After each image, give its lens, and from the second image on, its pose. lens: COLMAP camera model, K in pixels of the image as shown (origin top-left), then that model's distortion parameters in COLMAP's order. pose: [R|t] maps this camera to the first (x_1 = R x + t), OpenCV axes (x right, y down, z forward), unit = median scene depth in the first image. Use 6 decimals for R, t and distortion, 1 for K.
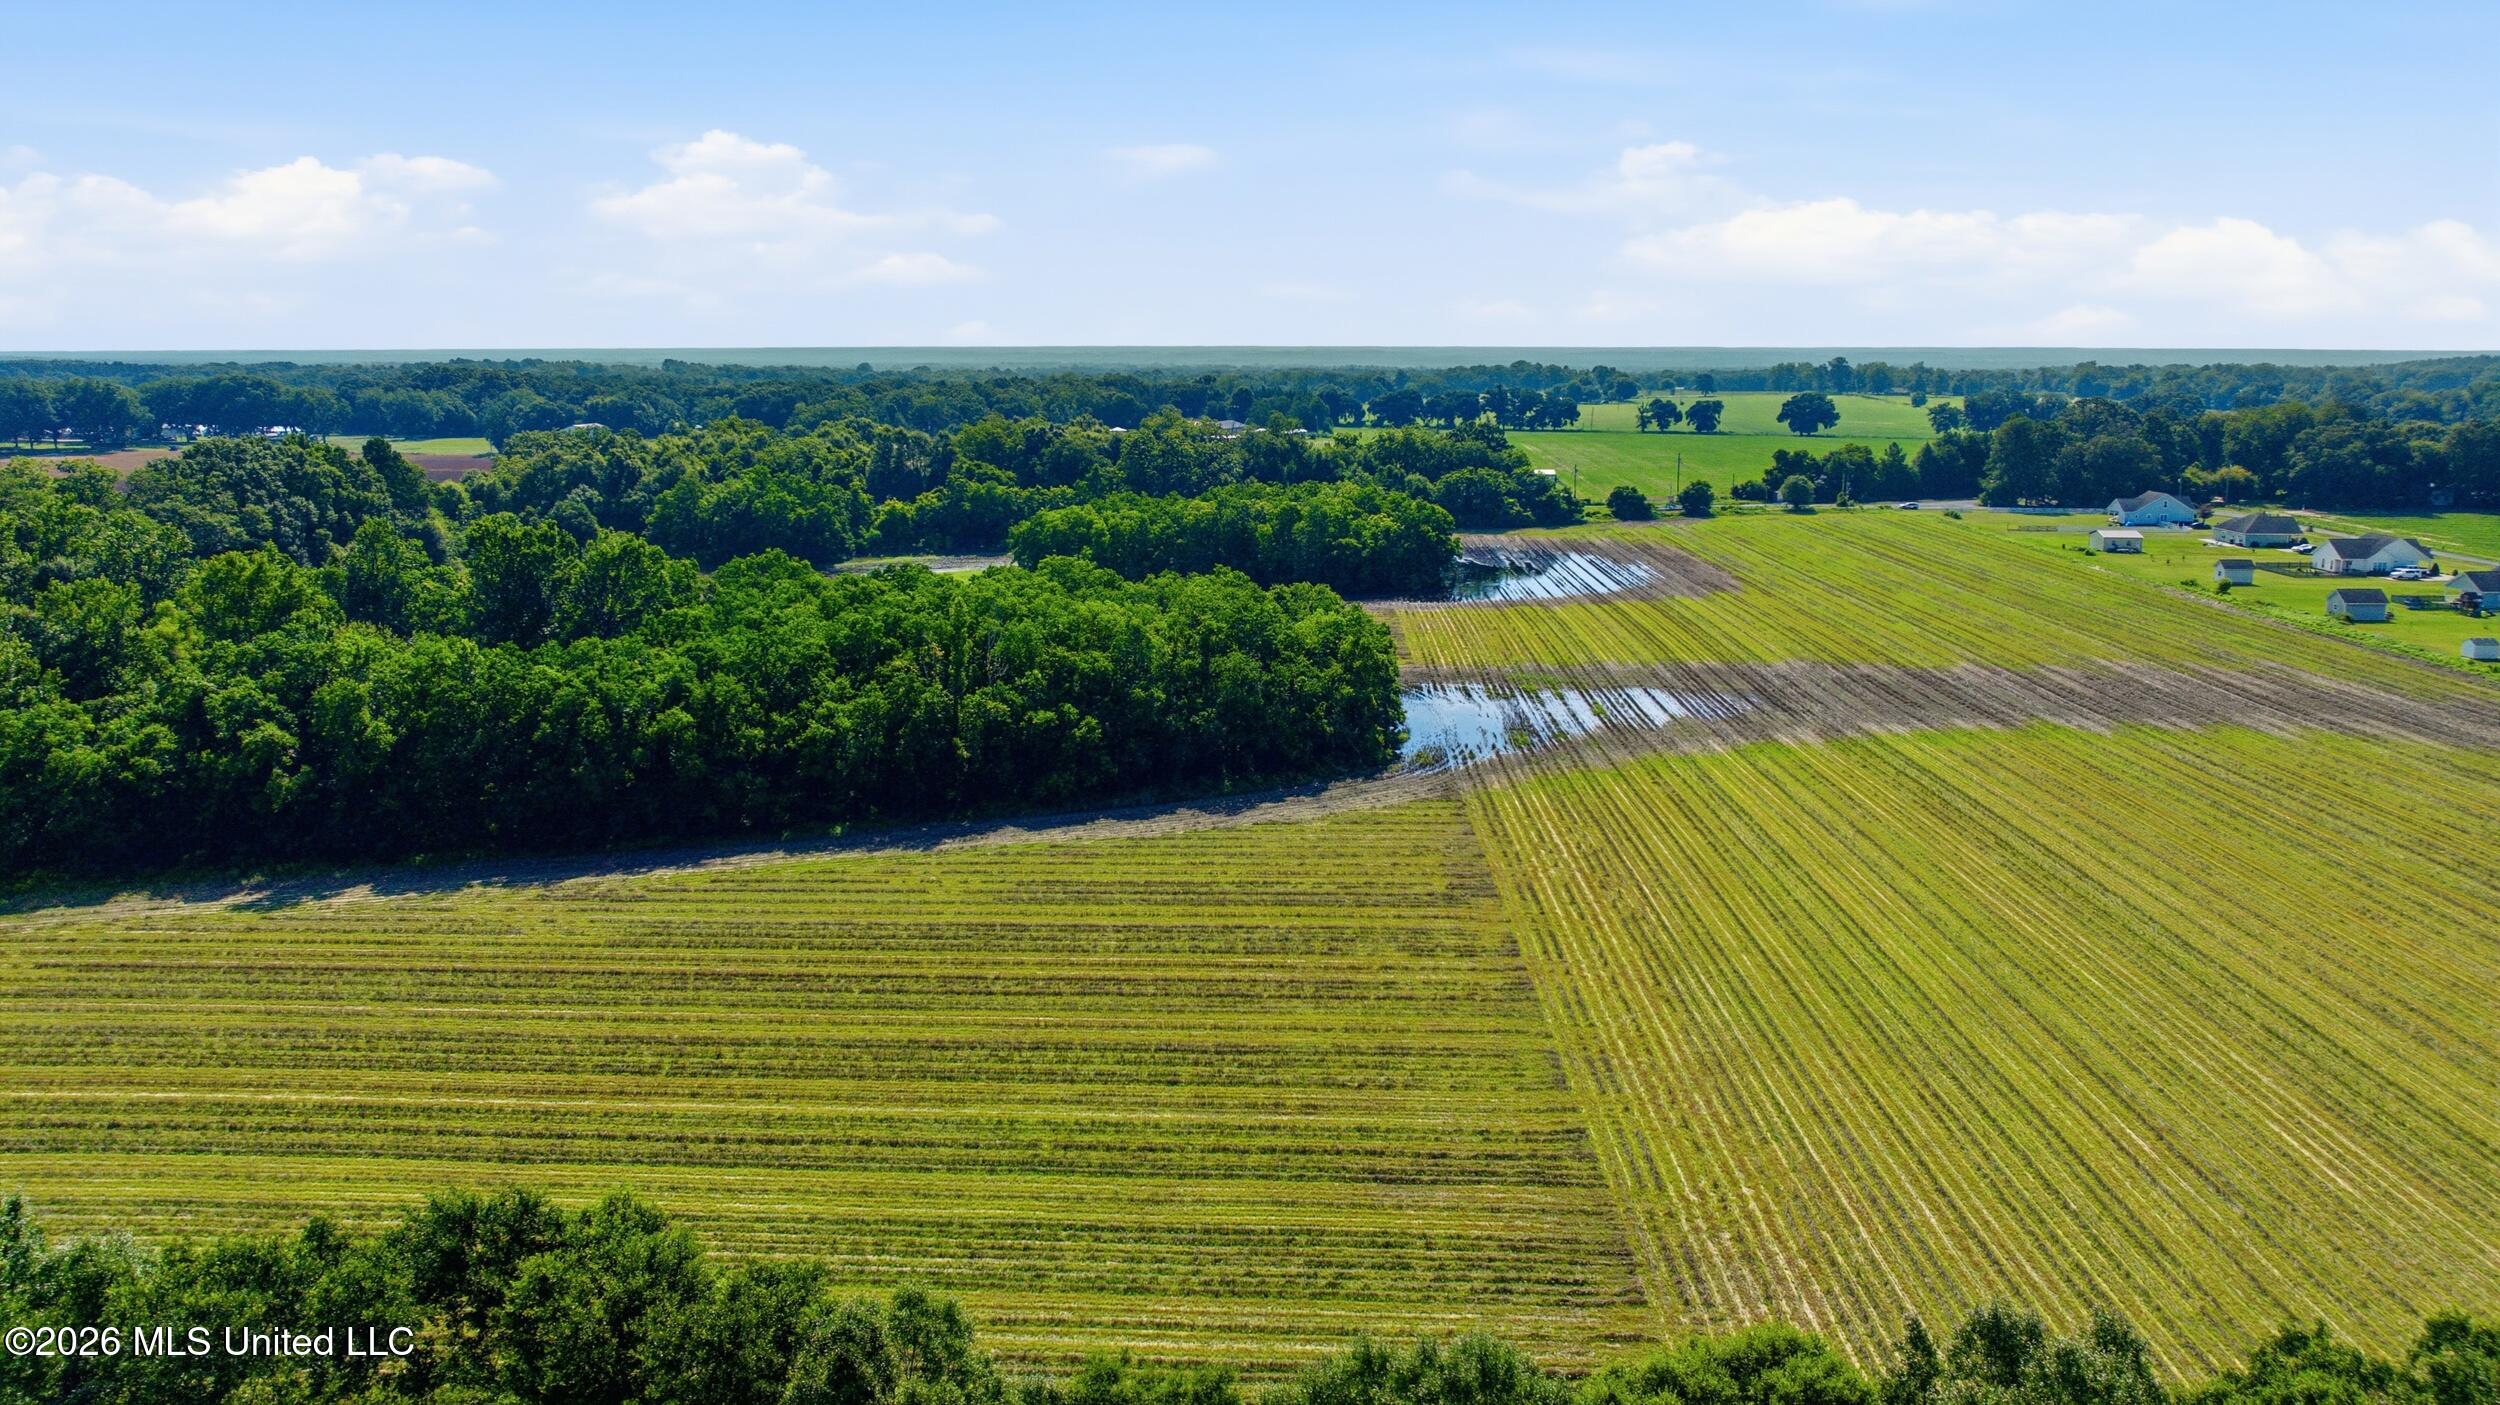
lens RADIAL K [[1756.1, 0, 1264.5], [0, 1756.1, 696.7], [0, 0, 1]] dist [-0.026402, 0.019568]
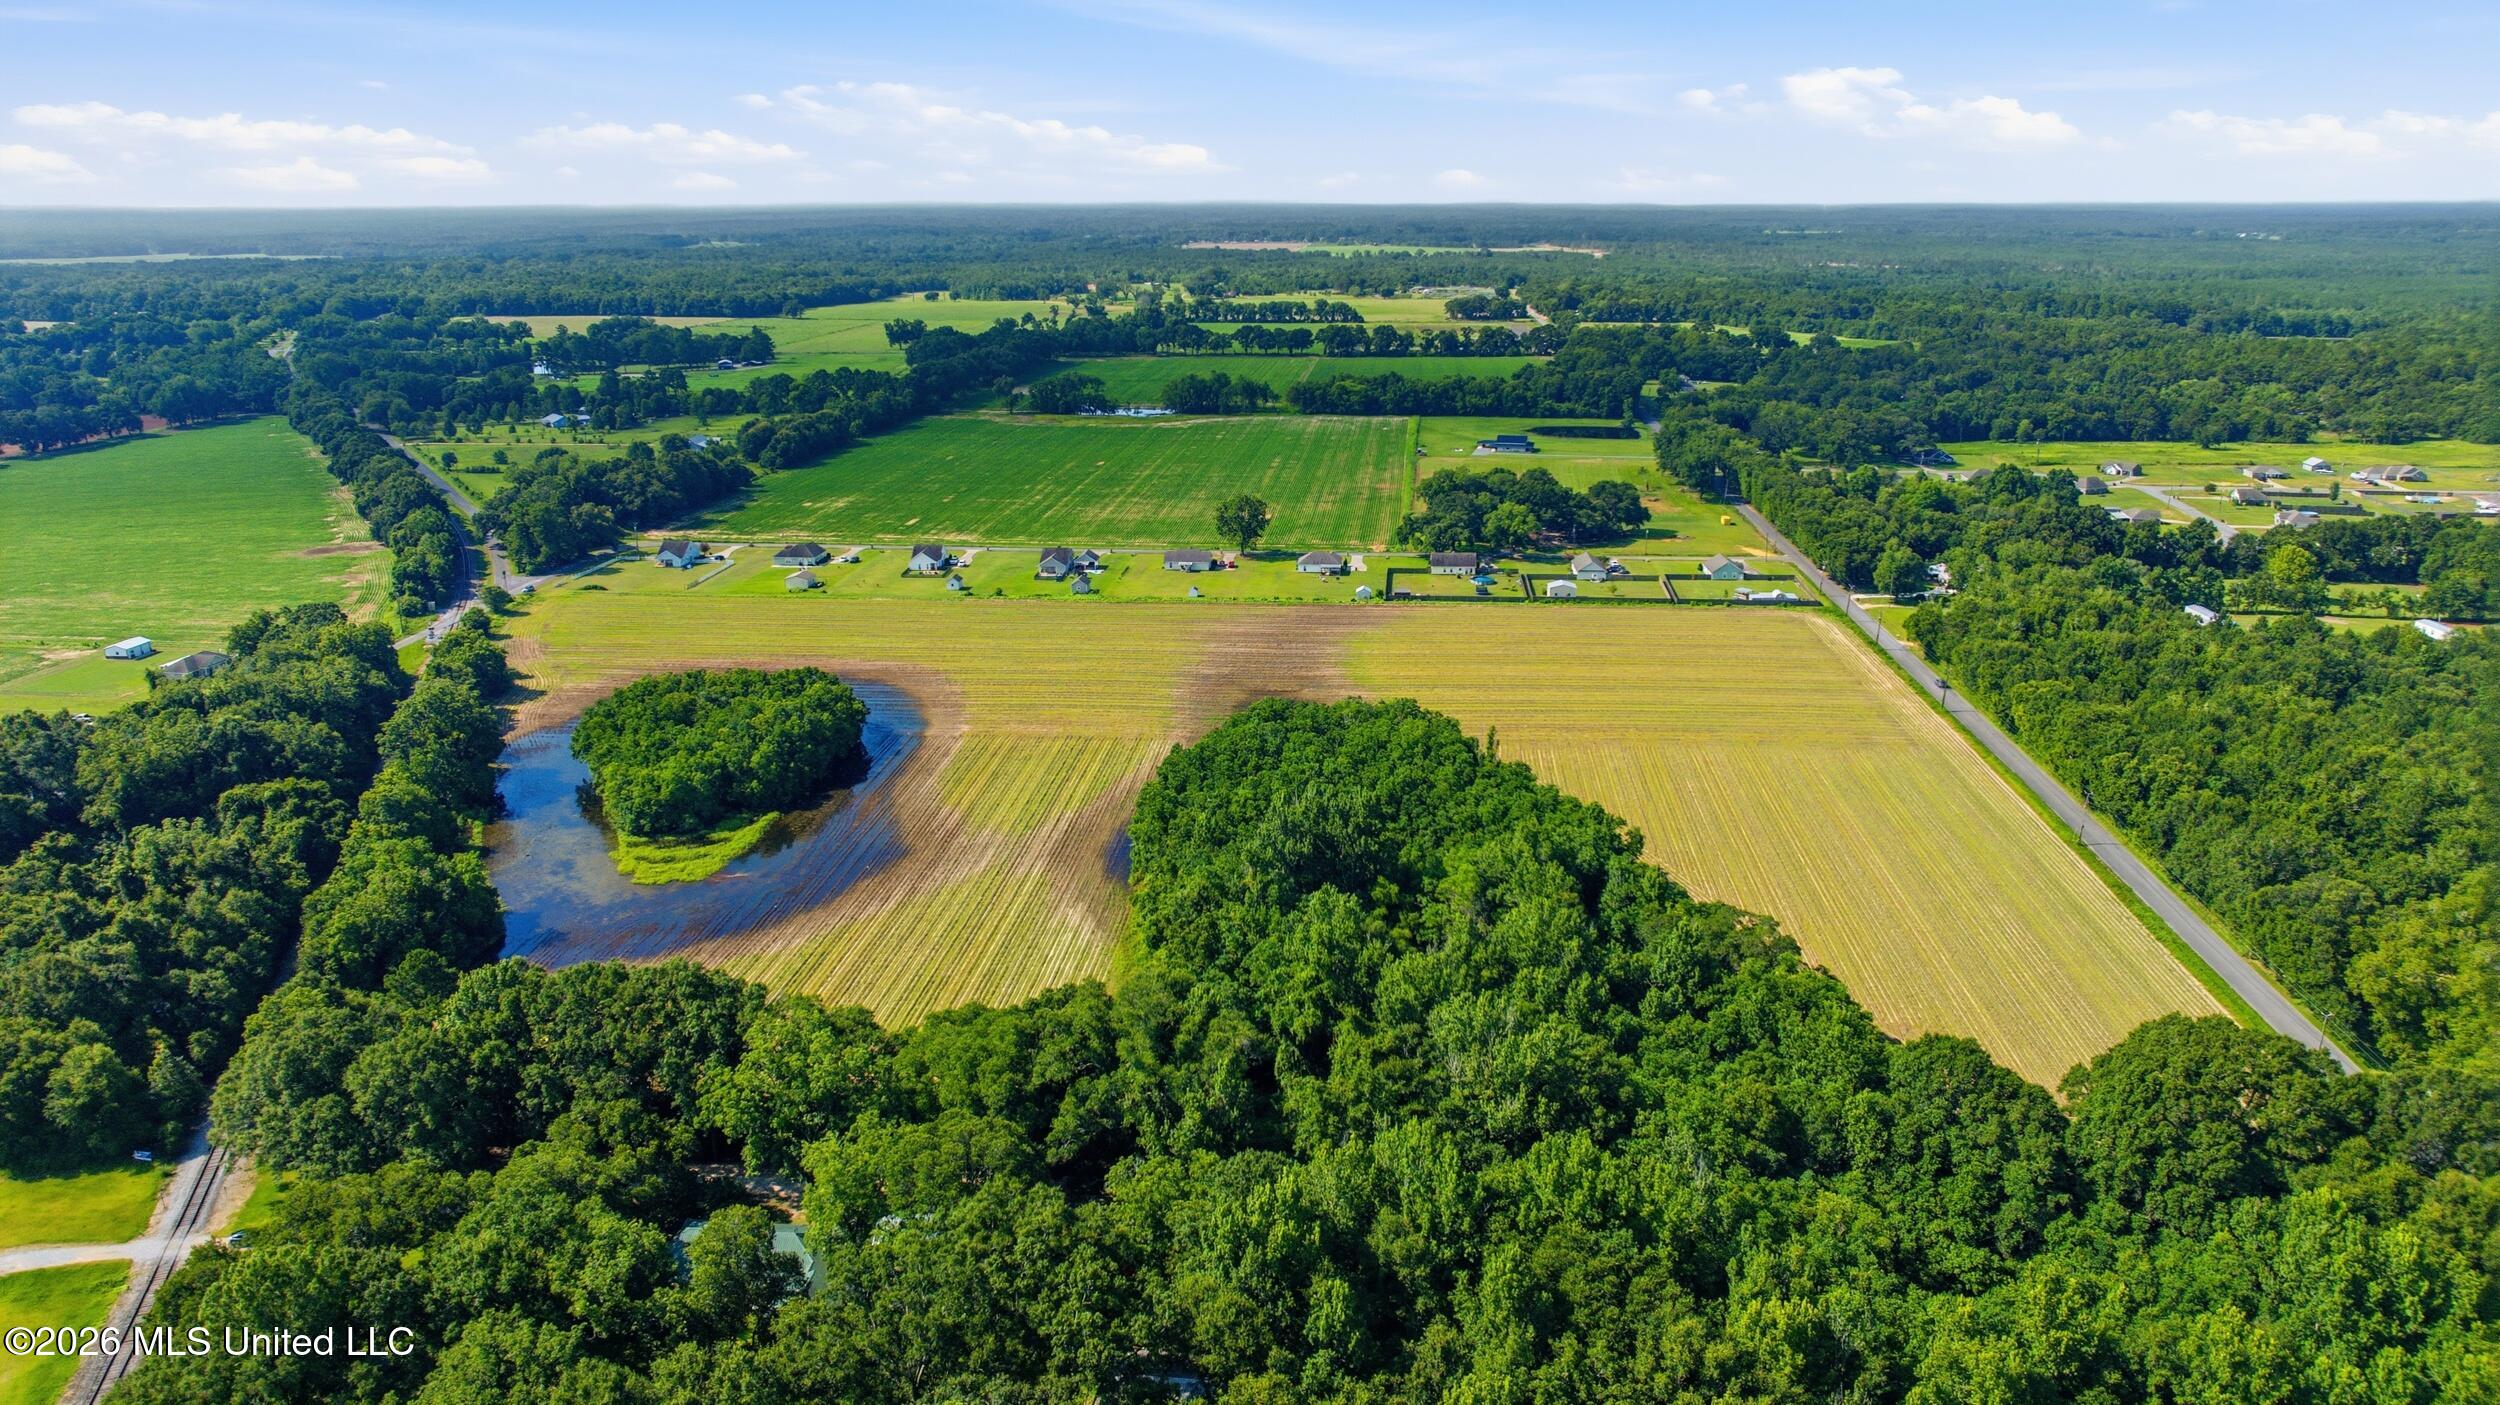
lens RADIAL K [[1756.1, 0, 1251.5], [0, 1756.1, 667.1], [0, 0, 1]] dist [-0.026402, 0.019568]
pose [[0.045488, -0.263264, 0.963651, -1.179431], [0.201765, 0.947190, 0.249243, -0.377911], [-0.978377, 0.183093, 0.096203, 0.562211]]
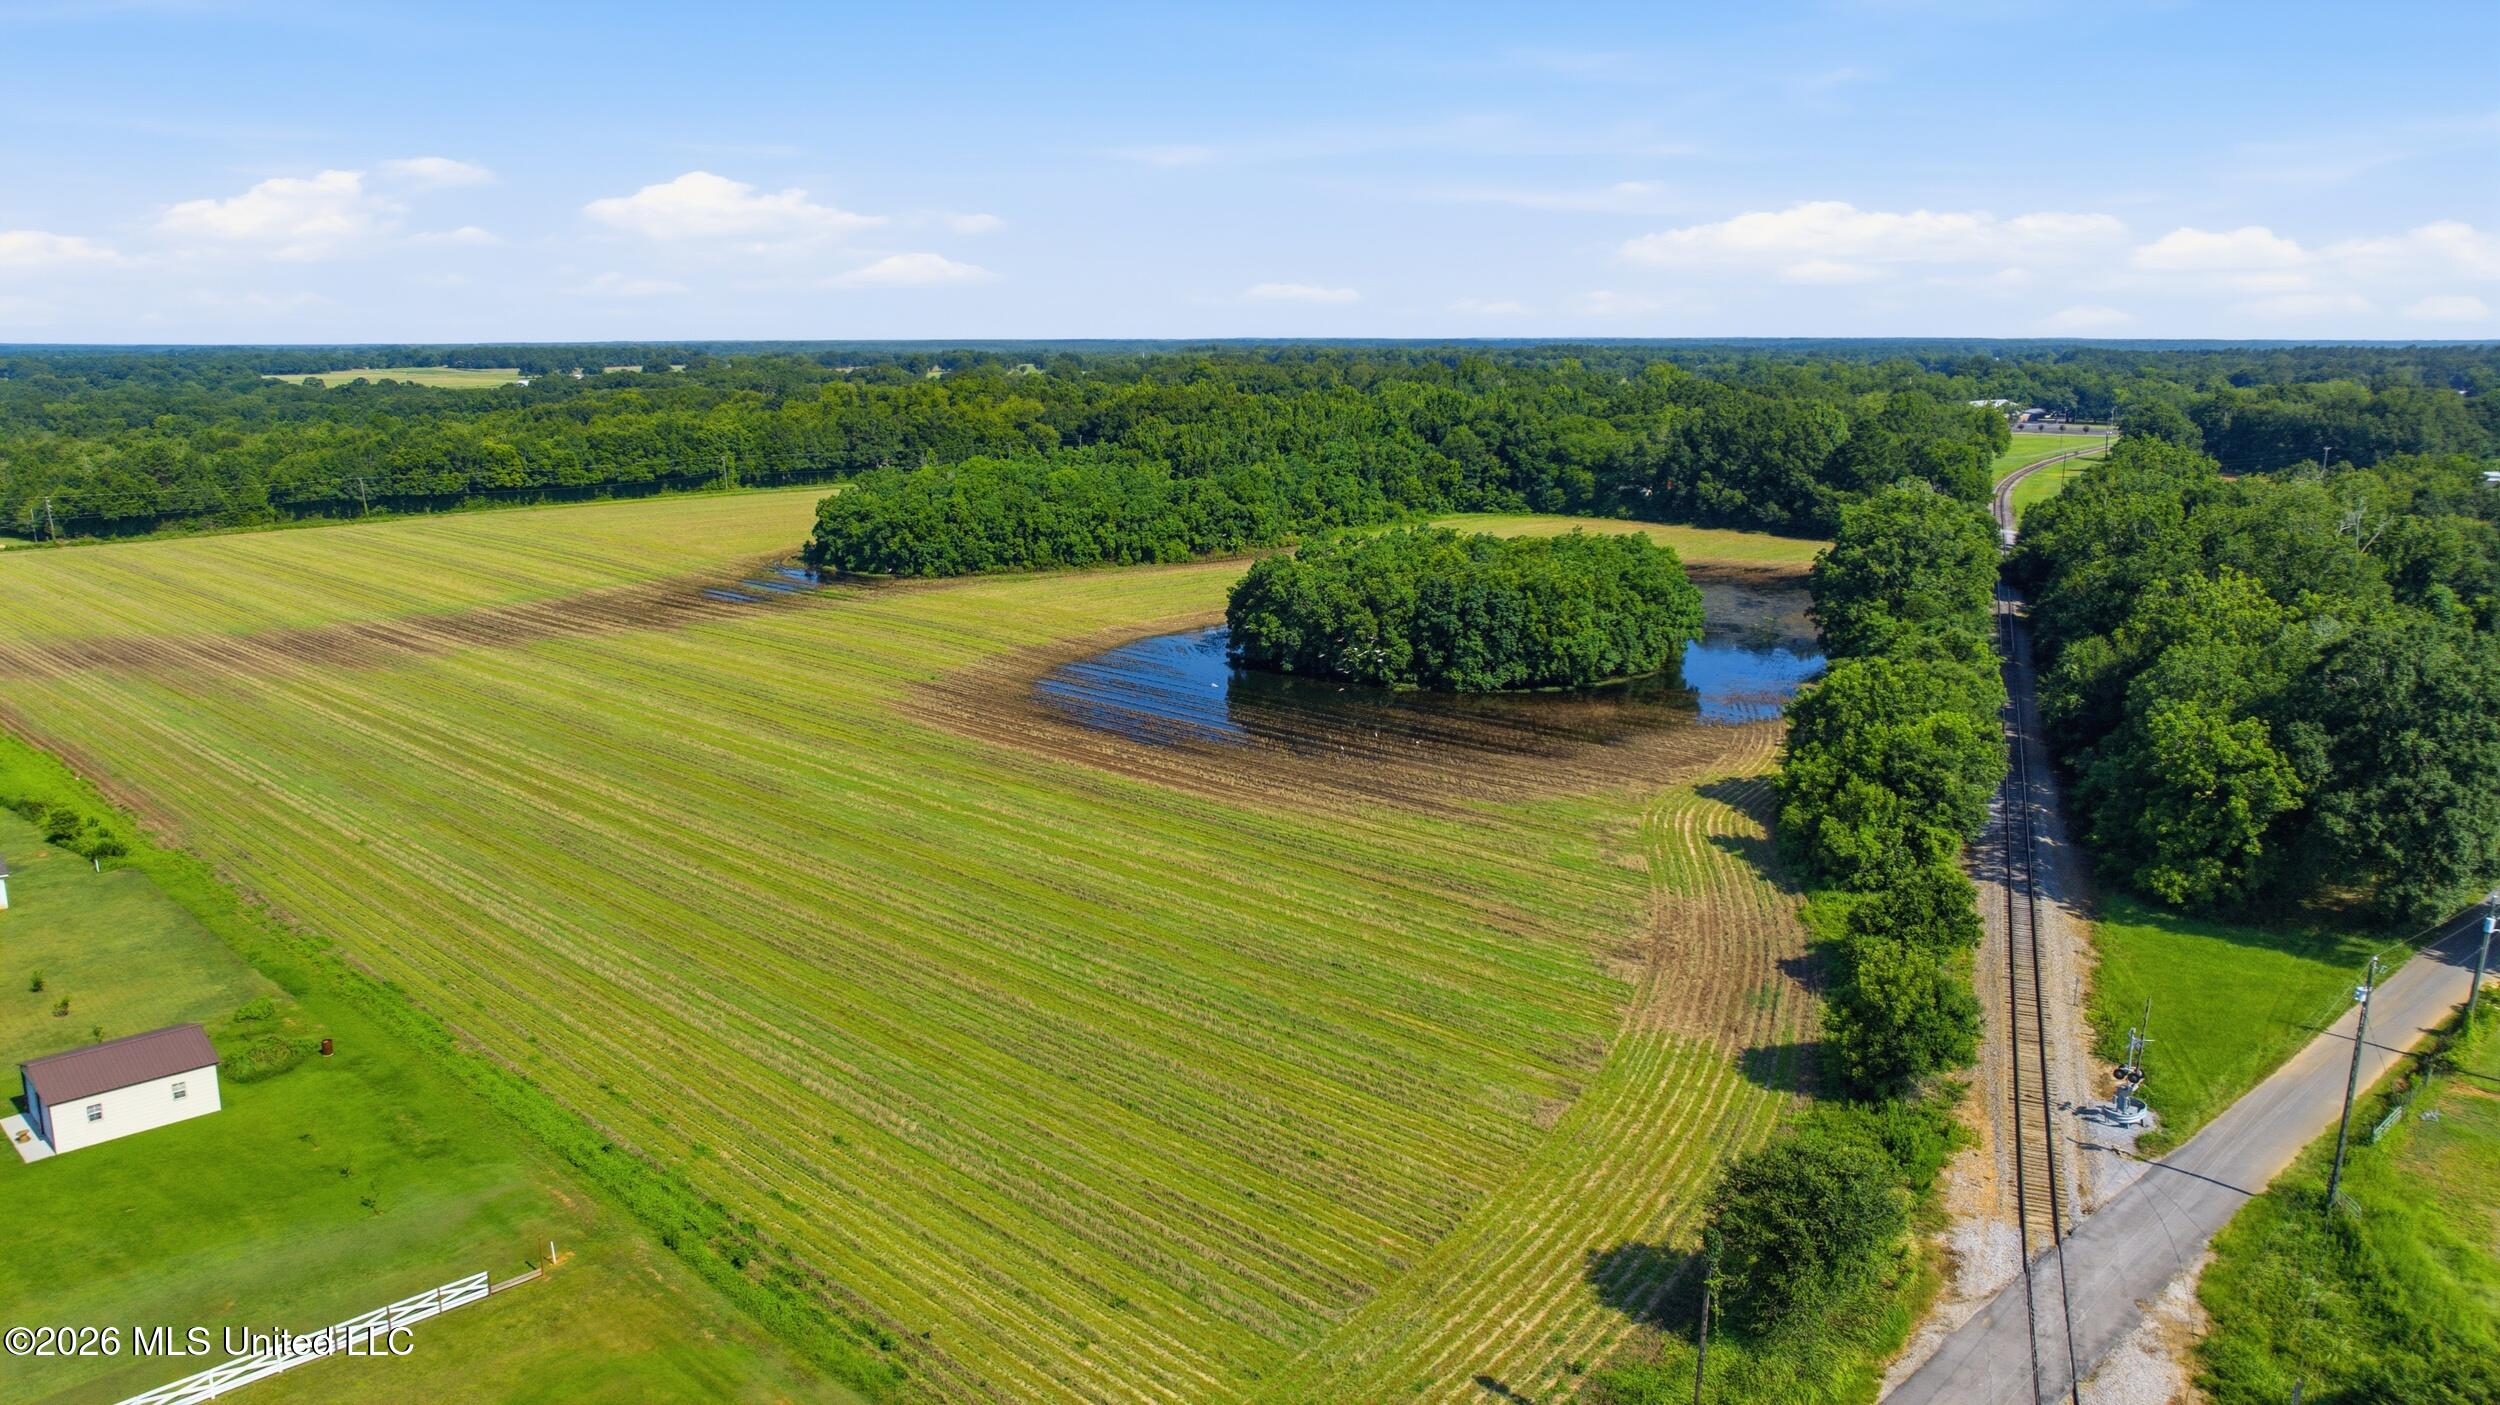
lens RADIAL K [[1756.1, 0, 1256.9], [0, 1756.1, 696.2], [0, 0, 1]] dist [-0.026402, 0.019568]
pose [[-0.682884, 0.145591, -0.715872, 0.647431], [-0.145952, 0.932992, 0.328975, -0.304731], [0.715798, 0.329135, -0.615876, 1.497233]]
